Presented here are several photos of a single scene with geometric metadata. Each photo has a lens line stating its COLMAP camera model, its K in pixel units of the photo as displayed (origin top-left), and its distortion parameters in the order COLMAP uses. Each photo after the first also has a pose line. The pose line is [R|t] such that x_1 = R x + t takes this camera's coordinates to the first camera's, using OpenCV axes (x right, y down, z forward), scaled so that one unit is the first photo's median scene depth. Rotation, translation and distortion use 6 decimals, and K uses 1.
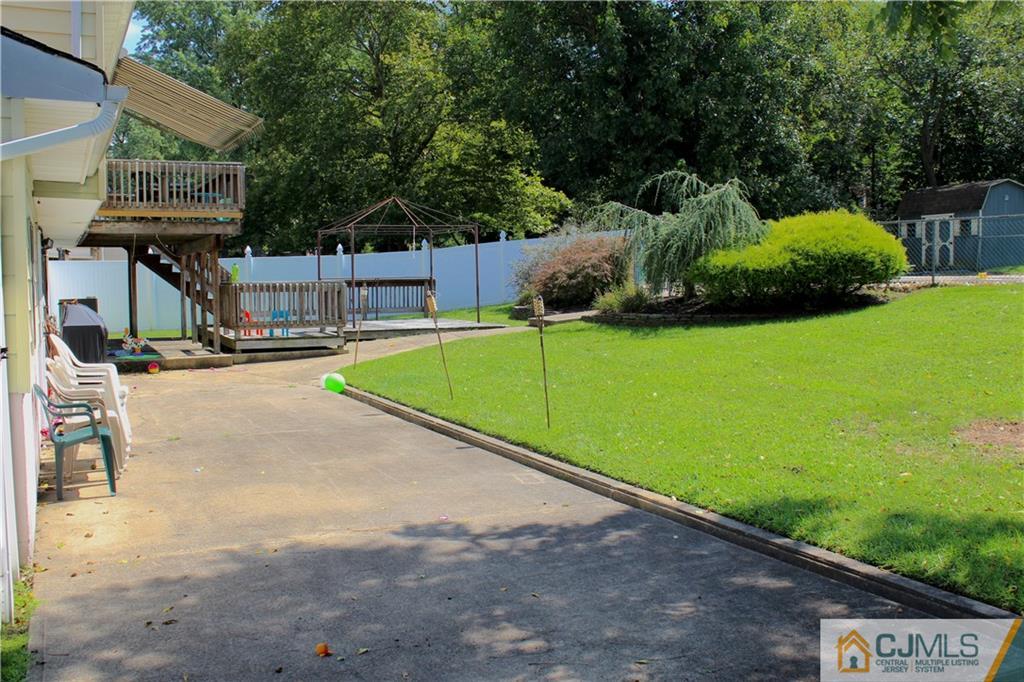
lens RADIAL K [[960.3, 0, 510.4], [0, 960.3, 328.3], [0, 0, 1]] dist [-0.093127, 0.025566]
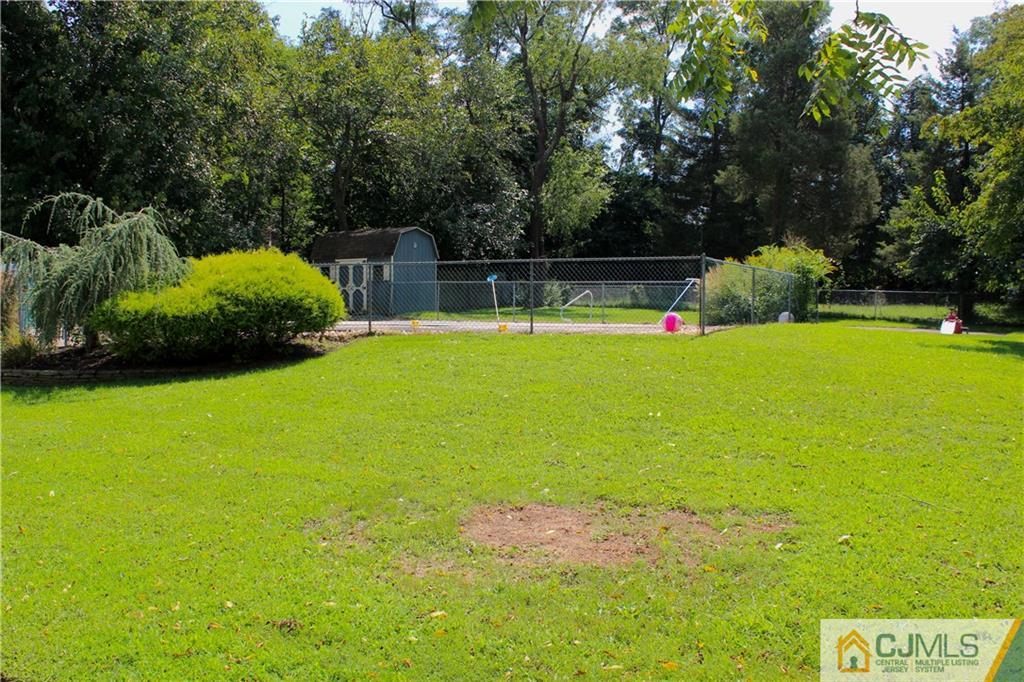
lens RADIAL K [[960.3, 0, 510.4], [0, 960.3, 328.3], [0, 0, 1]] dist [-0.093127, 0.025566]
pose [[0.818972, 0.003551, 0.573823, 0.018169], [0.020717, 0.999146, -0.035751, -0.014021], [-0.573460, 0.041167, 0.818199, 0.141789]]
